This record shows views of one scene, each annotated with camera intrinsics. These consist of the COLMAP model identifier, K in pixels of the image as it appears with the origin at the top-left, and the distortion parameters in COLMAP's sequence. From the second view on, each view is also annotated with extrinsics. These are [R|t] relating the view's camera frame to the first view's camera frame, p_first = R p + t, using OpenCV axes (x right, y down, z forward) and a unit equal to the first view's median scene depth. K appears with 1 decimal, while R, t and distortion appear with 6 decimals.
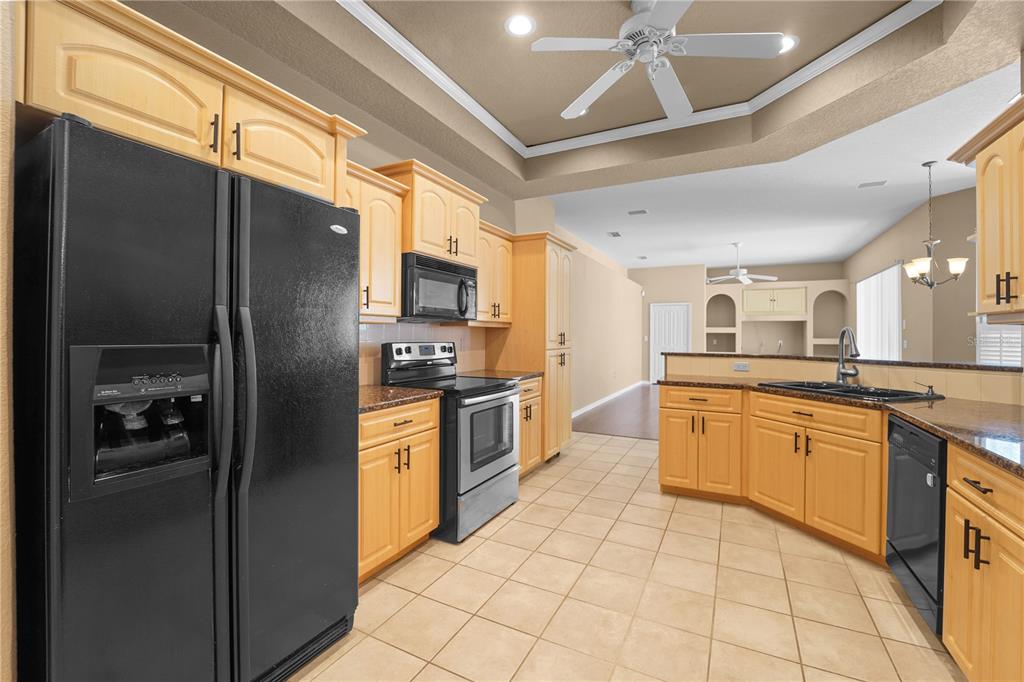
lens RADIAL K [[422.7, 0, 539.7], [0, 422.7, 334.5], [0, 0, 1]] dist [-0.026493, 0.001860]
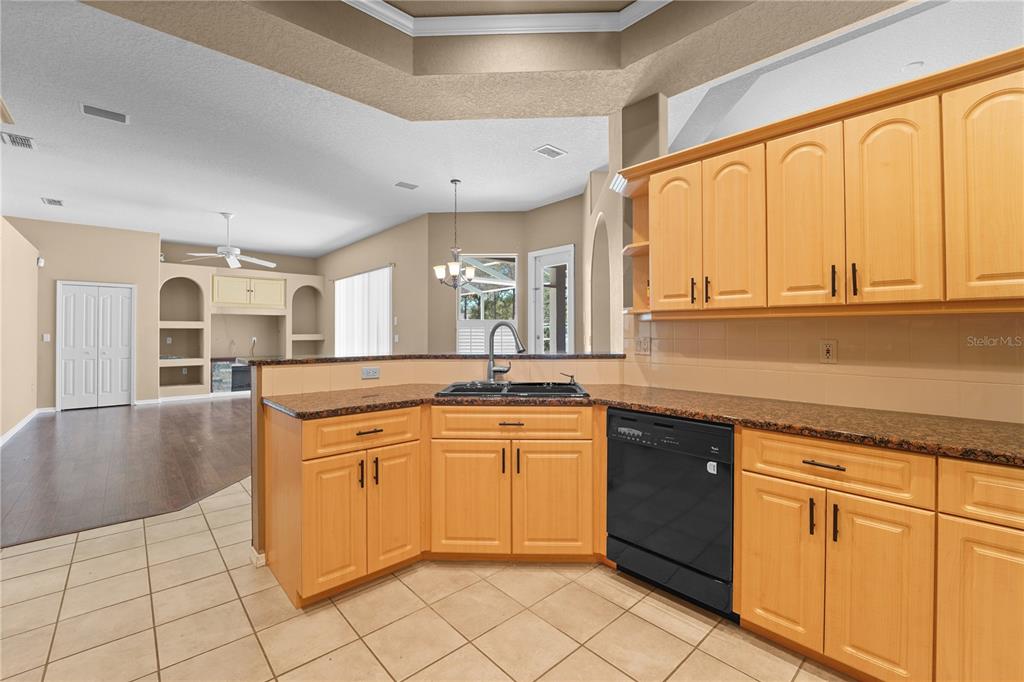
lens RADIAL K [[422.7, 0, 490.8], [0, 422.7, 329.7], [0, 0, 1]] dist [-0.026493, 0.001860]
pose [[0.393789, 0.001118, 0.919200, -0.128834], [0.001822, 0.999996, -0.001997, 0.002929], [-0.919199, 0.002461, 0.393786, 0.576809]]
